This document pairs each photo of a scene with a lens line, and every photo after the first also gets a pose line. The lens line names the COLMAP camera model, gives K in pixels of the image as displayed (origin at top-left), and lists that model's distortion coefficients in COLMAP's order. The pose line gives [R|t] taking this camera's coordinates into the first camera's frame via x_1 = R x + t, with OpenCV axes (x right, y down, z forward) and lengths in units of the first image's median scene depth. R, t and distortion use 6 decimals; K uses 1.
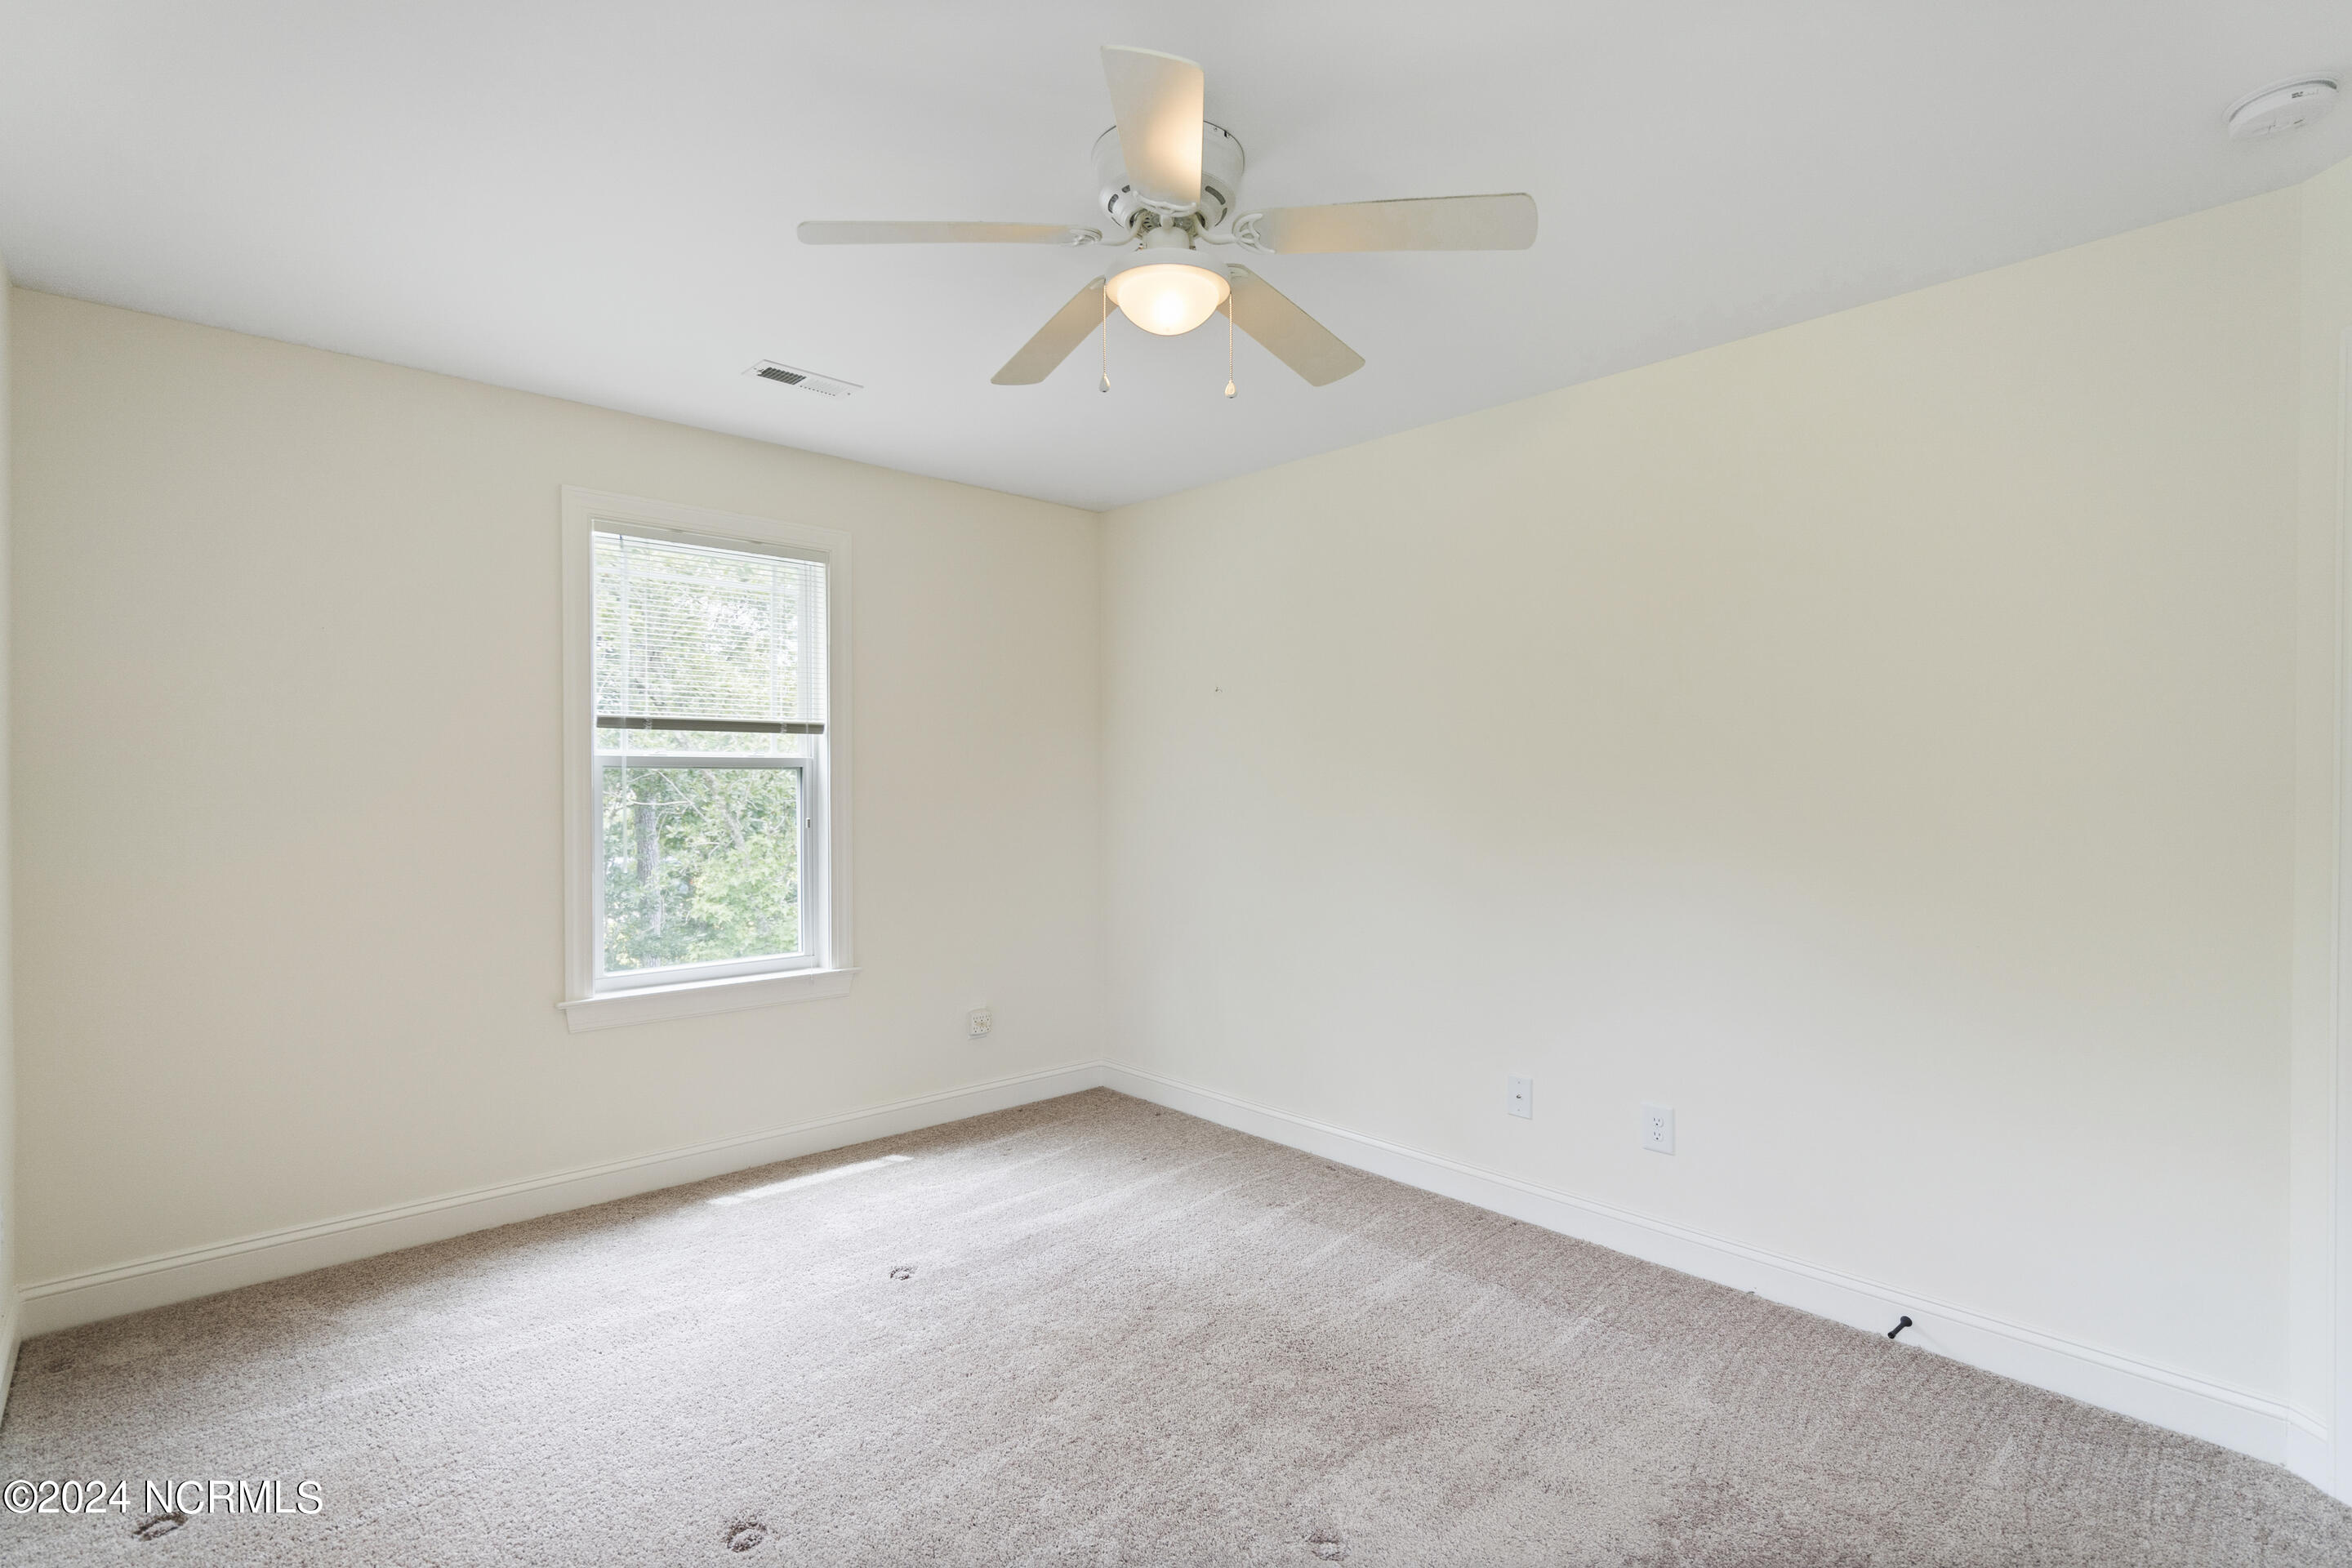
lens RADIAL K [[1138.6, 0, 1176.0], [0, 1138.6, 784.0], [0, 0, 1]] dist [0.000217, -0.000006]
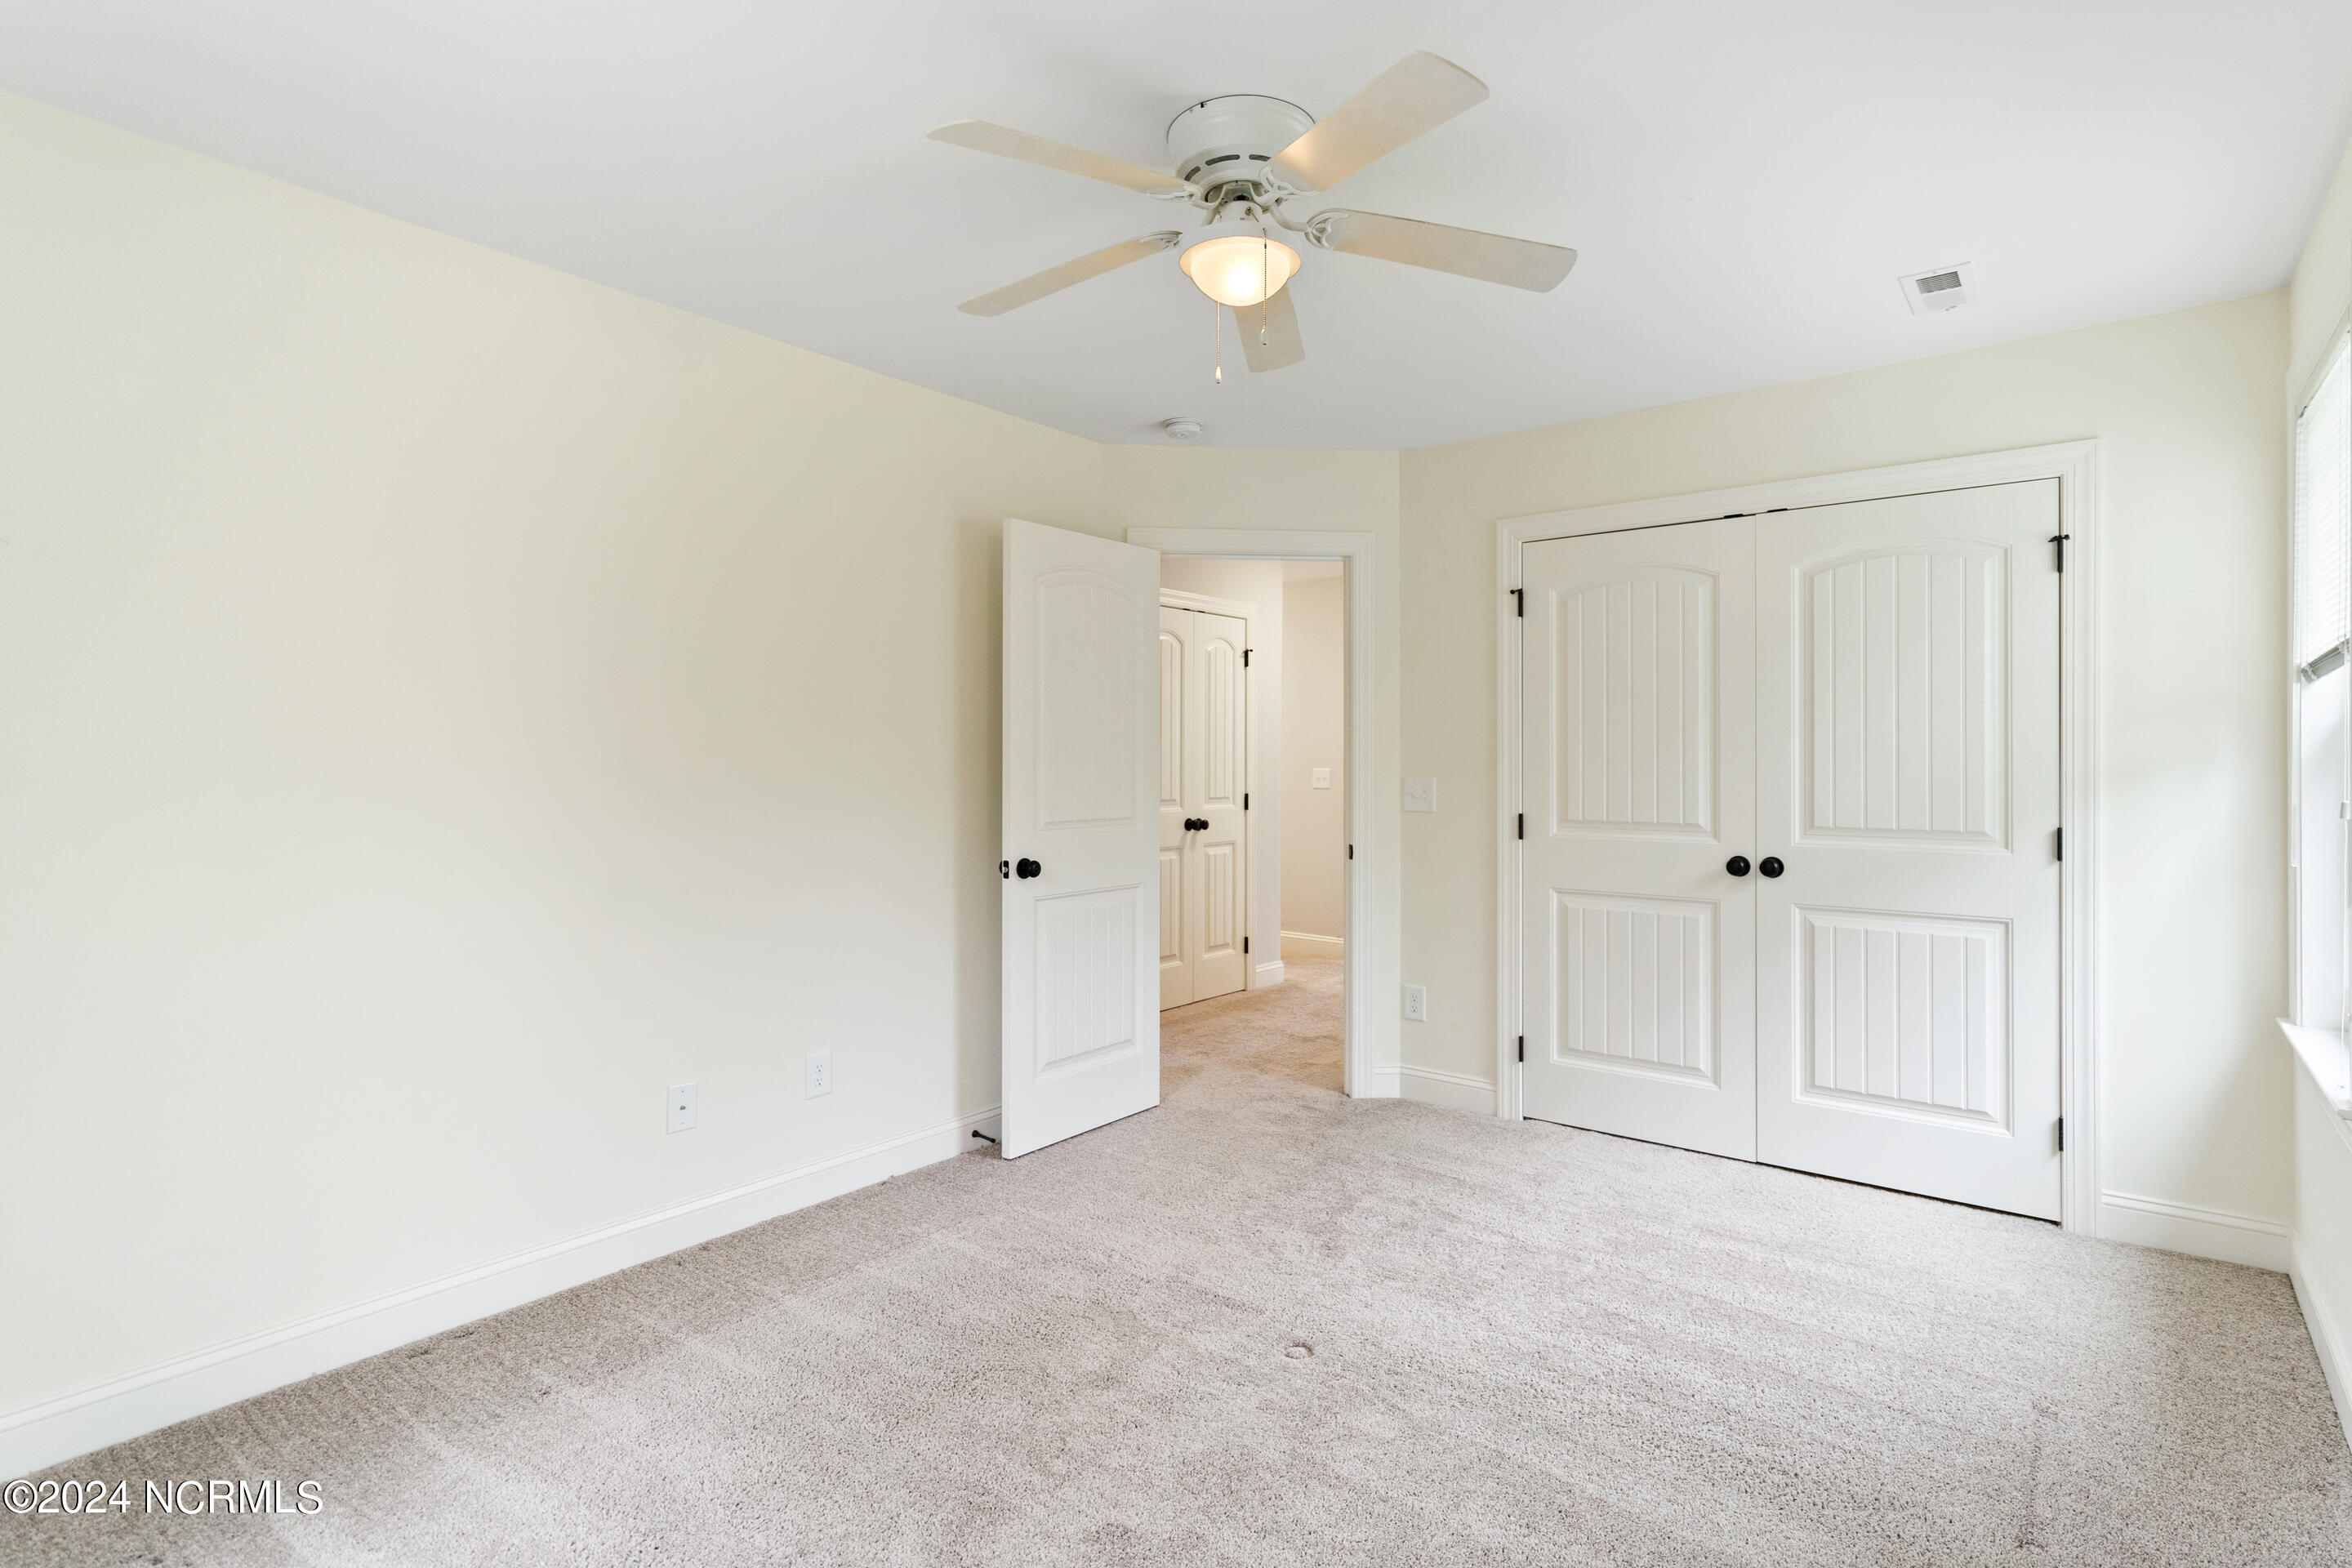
lens RADIAL K [[1160.2, 0, 1176.9], [0, 1160.2, 744.3], [0, 0, 1]] dist [-0.000265, -0.000142]
pose [[-0.145198, 0.006910, 0.989378, -0.669726], [0.005998, 0.999963, -0.006104, 0.002632], [-0.989384, 0.005048, -0.145235, 0.789963]]
